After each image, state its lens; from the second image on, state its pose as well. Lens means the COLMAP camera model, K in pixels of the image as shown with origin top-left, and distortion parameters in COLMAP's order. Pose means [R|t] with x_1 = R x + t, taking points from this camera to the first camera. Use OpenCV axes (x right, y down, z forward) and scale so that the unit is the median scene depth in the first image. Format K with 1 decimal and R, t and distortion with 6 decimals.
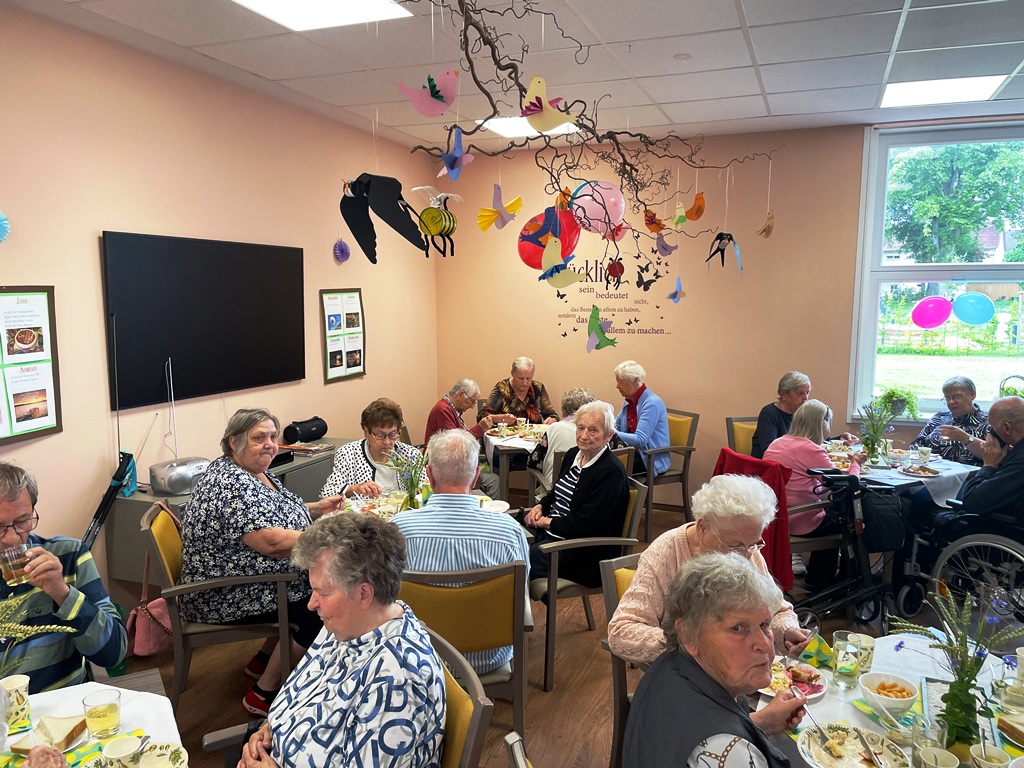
lens RADIAL K [[776.0, 0, 512.9], [0, 776.0, 389.8], [0, 0, 1]] dist [0.087789, -0.102144]
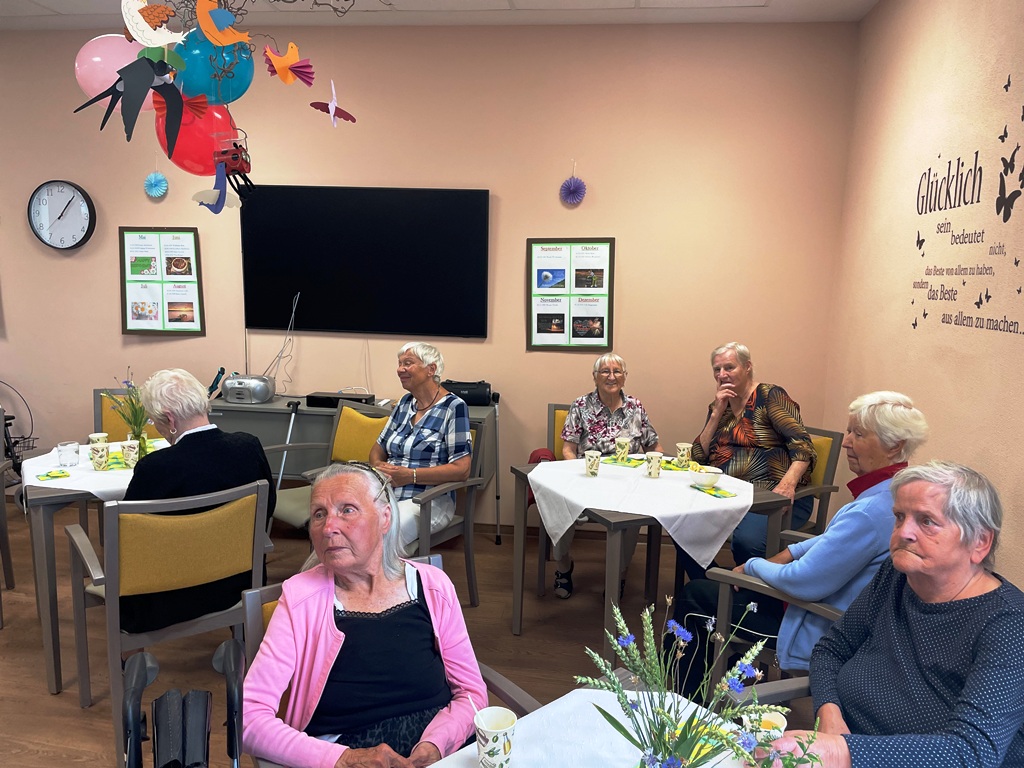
lens RADIAL K [[776.0, 0, 514.8], [0, 776.0, 383.8], [0, 0, 1]] dist [0.087789, -0.102144]
pose [[0.245625, 0.141568, -0.958972, 0.583433], [-0.149957, 0.982919, 0.106694, -0.060487], [0.957696, 0.117598, 0.262658, 0.777007]]
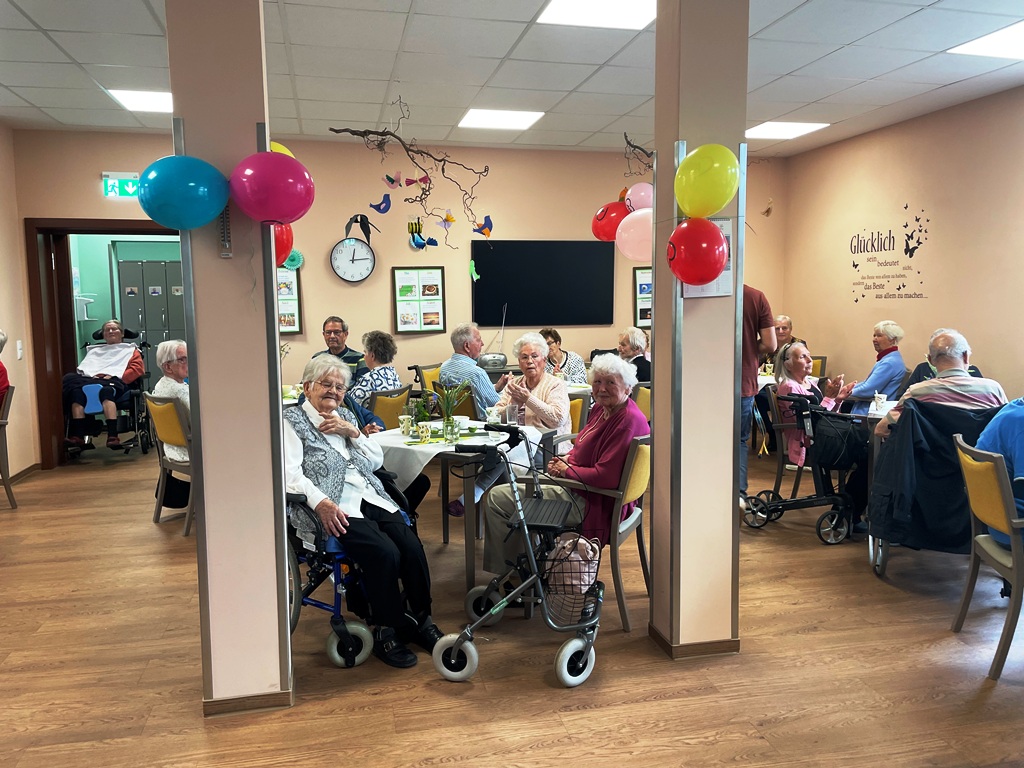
lens RADIAL K [[776.0, 0, 505.9], [0, 776.0, 378.0], [0, 0, 1]] dist [0.087789, -0.102144]
pose [[0.566219, 0.079260, -0.820436, 0.872702], [-0.095034, 0.995006, 0.030537, 0.064435], [0.818758, 0.060679, 0.570923, -0.060954]]
